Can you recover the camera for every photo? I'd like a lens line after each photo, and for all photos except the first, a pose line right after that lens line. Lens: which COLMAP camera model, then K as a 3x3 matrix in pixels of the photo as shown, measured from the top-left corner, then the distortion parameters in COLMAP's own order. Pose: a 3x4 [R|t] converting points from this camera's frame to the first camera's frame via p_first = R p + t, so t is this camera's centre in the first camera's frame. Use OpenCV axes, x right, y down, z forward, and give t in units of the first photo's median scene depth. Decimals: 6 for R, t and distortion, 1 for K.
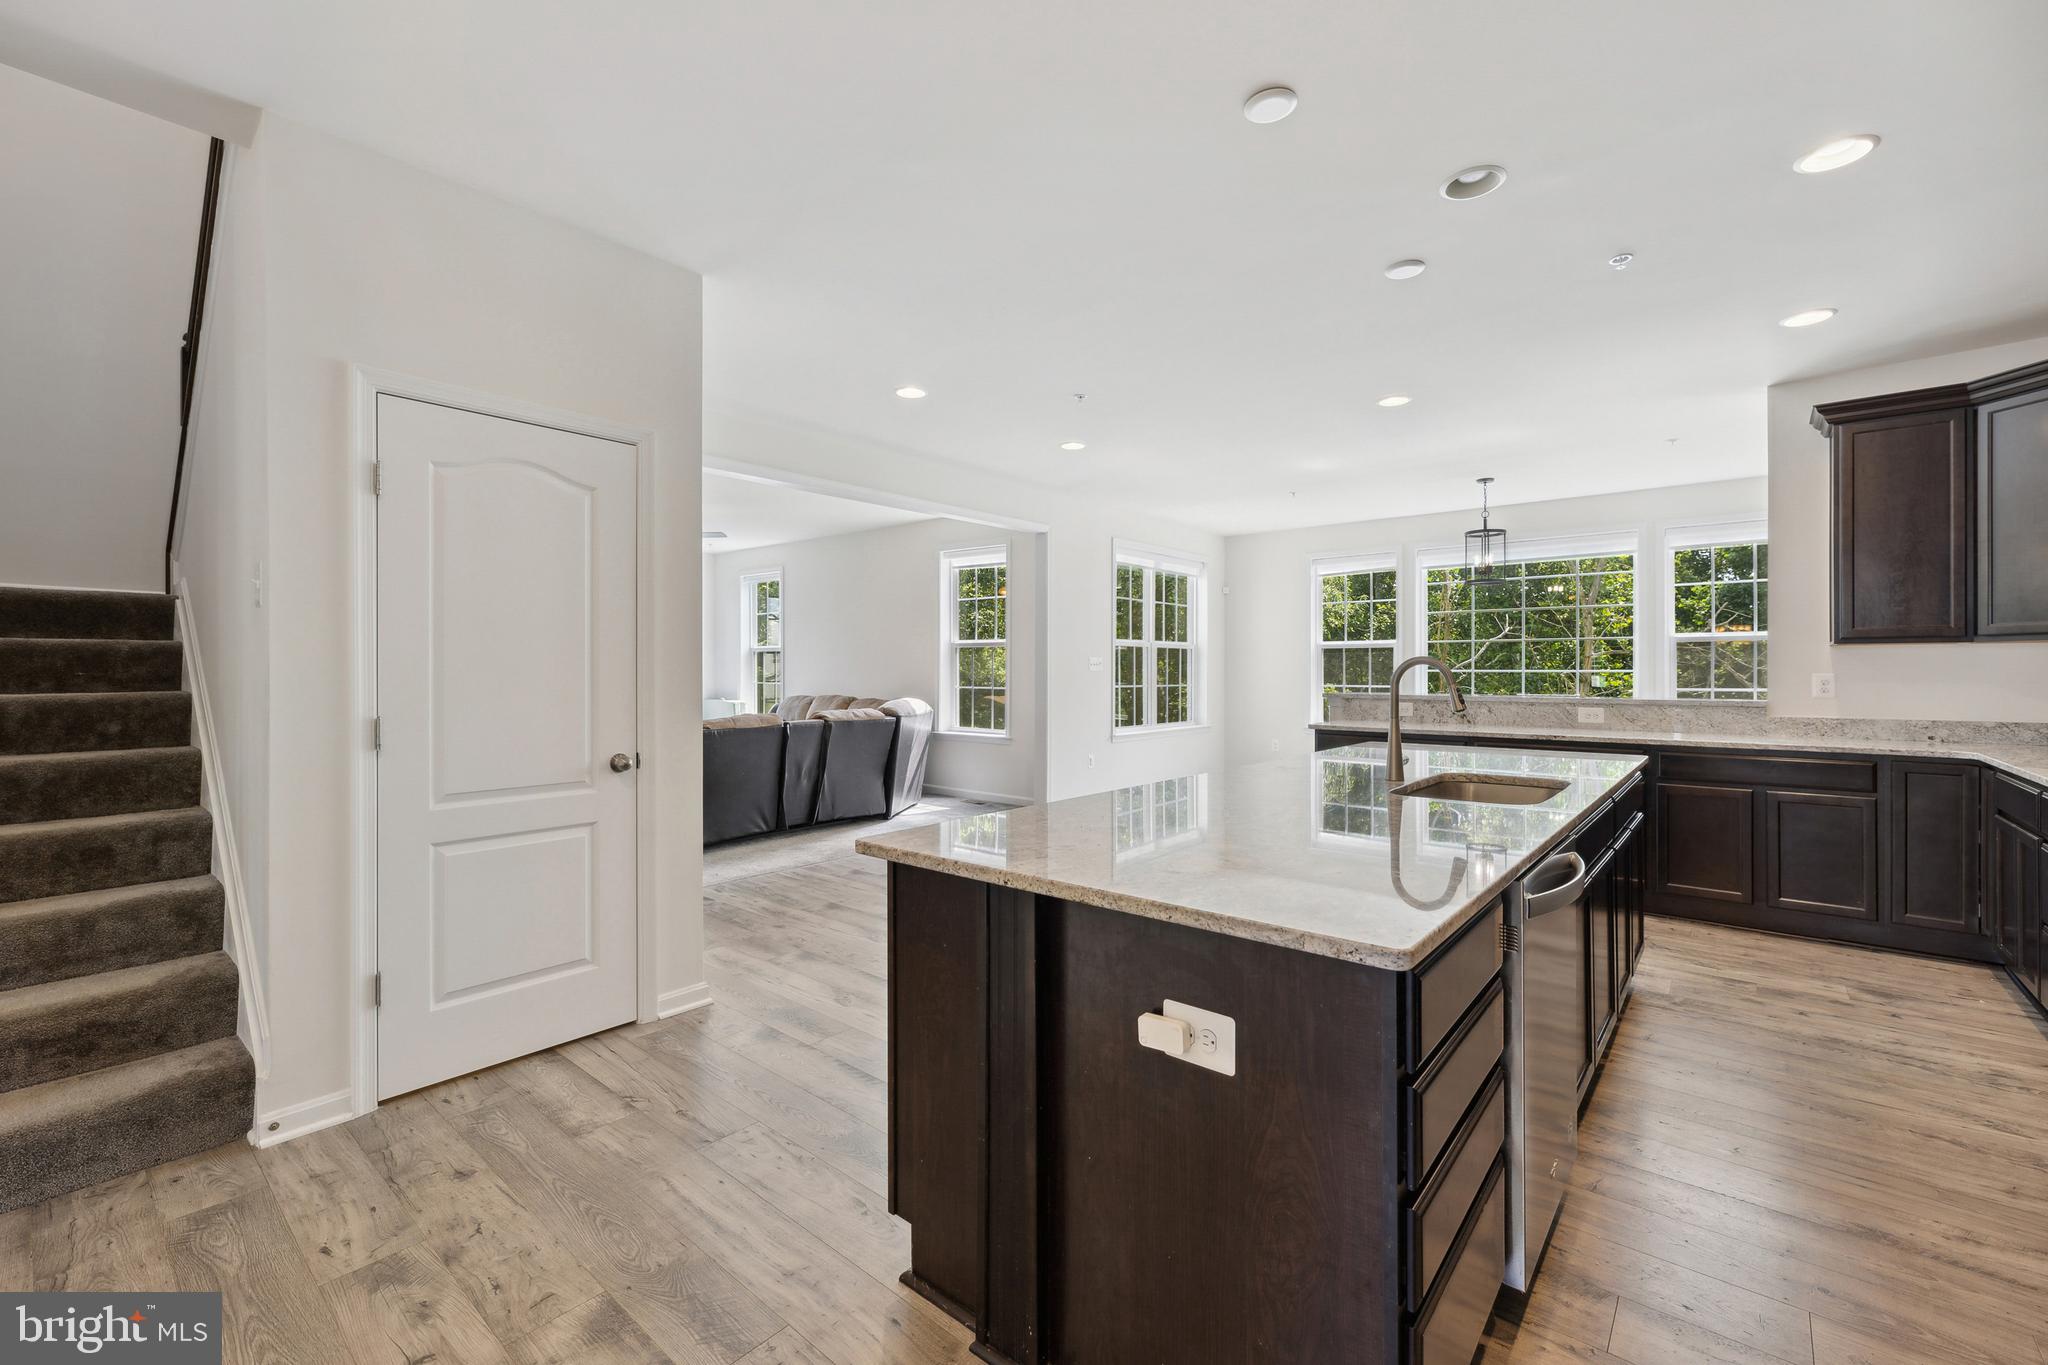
lens RADIAL K [[840.9, 0, 1025.0], [0, 840.9, 667.1], [0, 0, 1]] dist [0.006267, 0.000082]
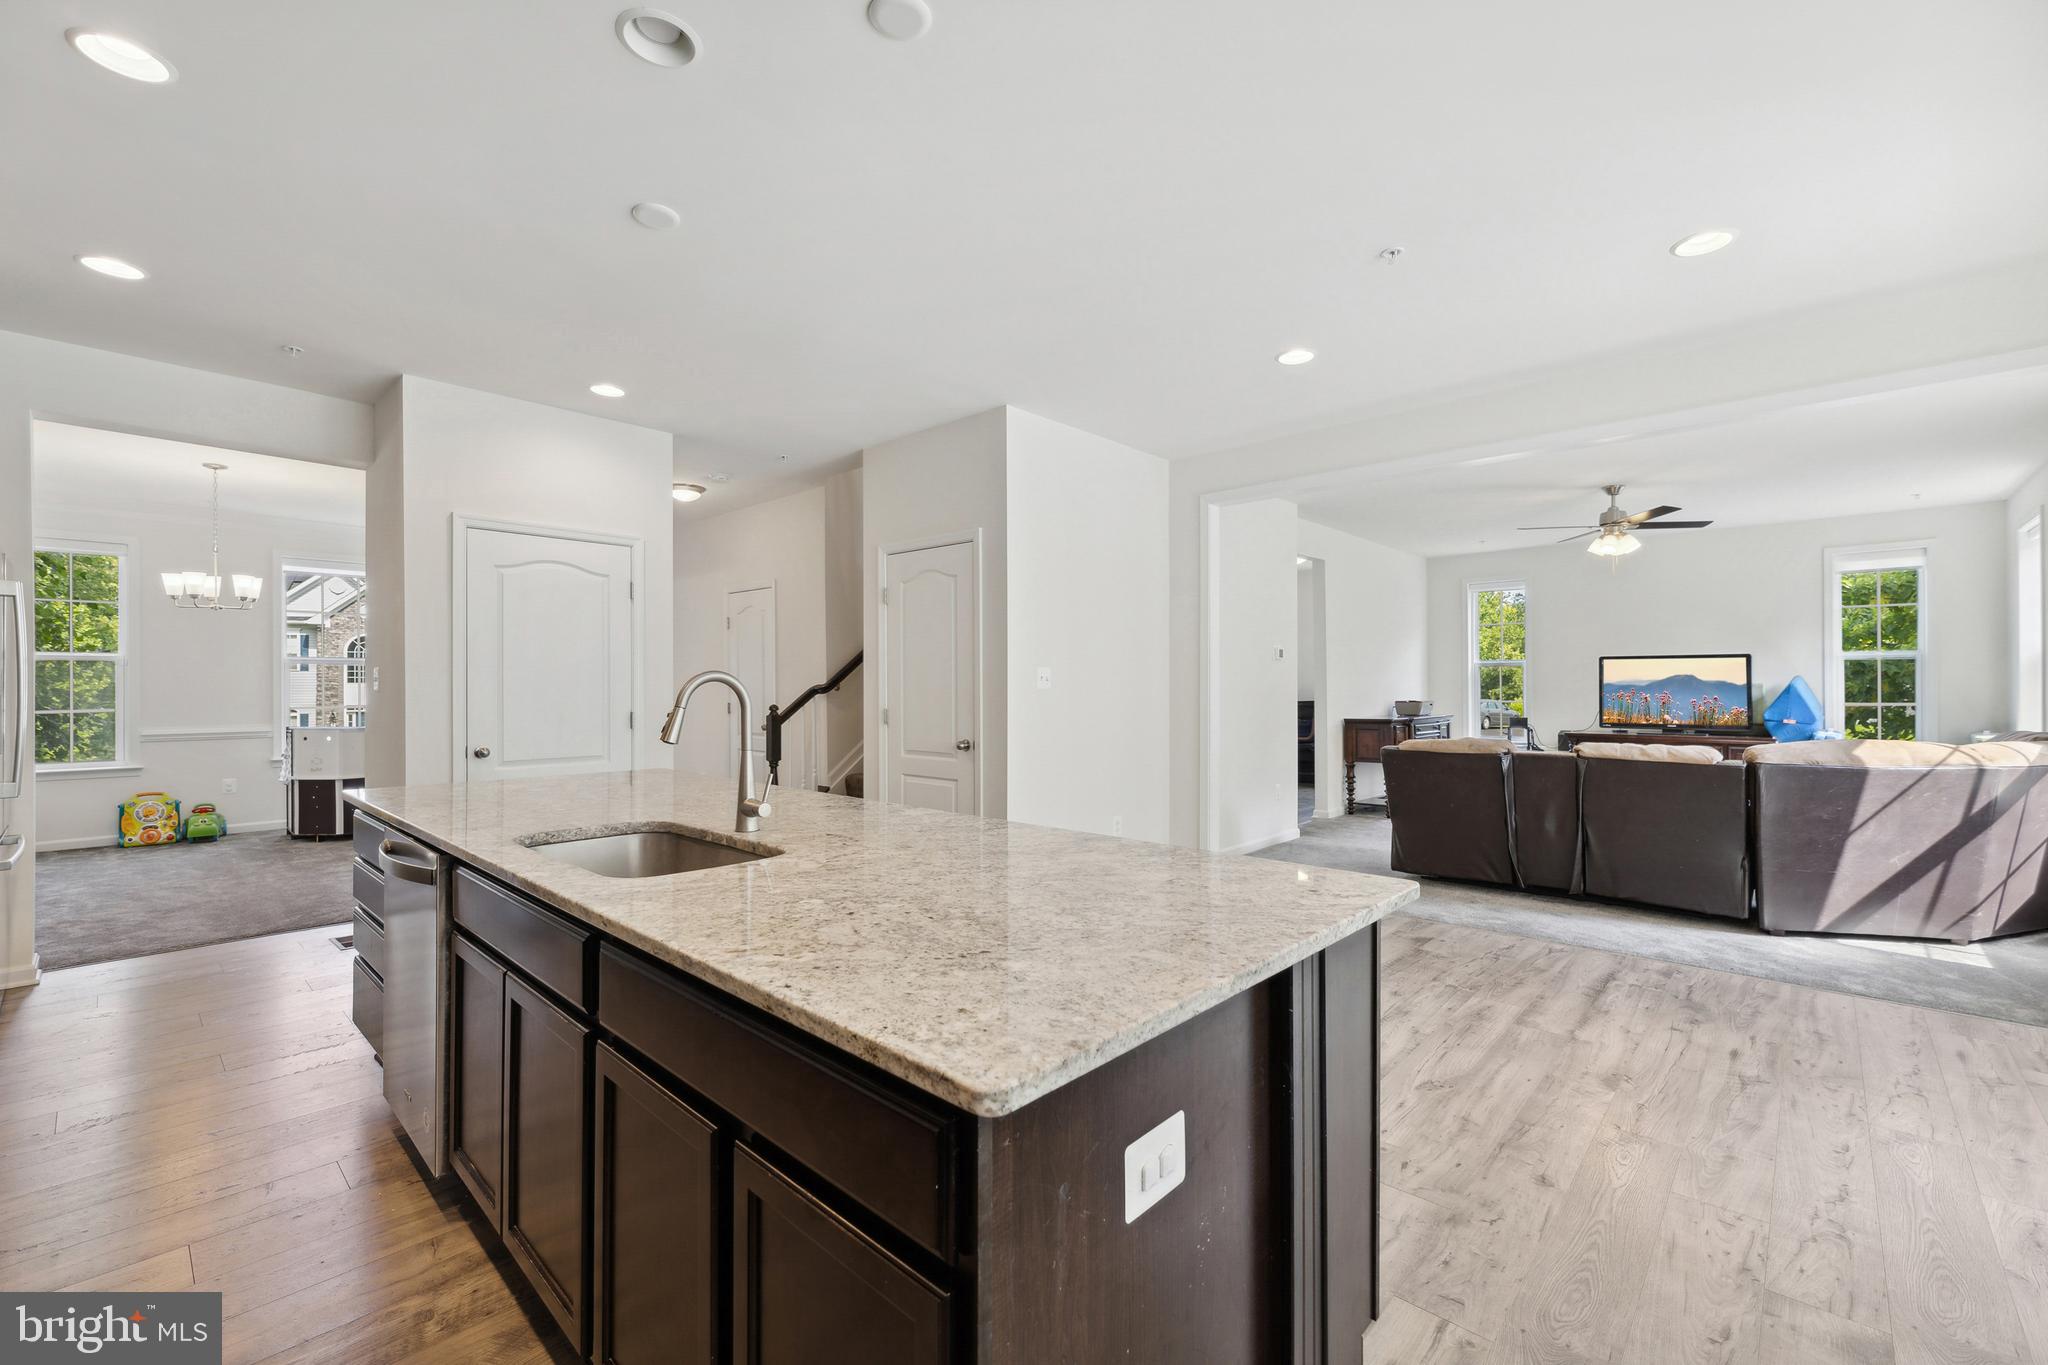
lens RADIAL K [[840.9, 0, 1023.2], [0, 840.9, 687.5], [0, 0, 1]] dist [0.006267, 0.000082]
pose [[-0.068784, -0.003433, -0.997626, 0.475229], [0.006775, 0.999969, -0.003908, 0.006019], [0.997609, -0.007028, -0.068758, 0.536041]]
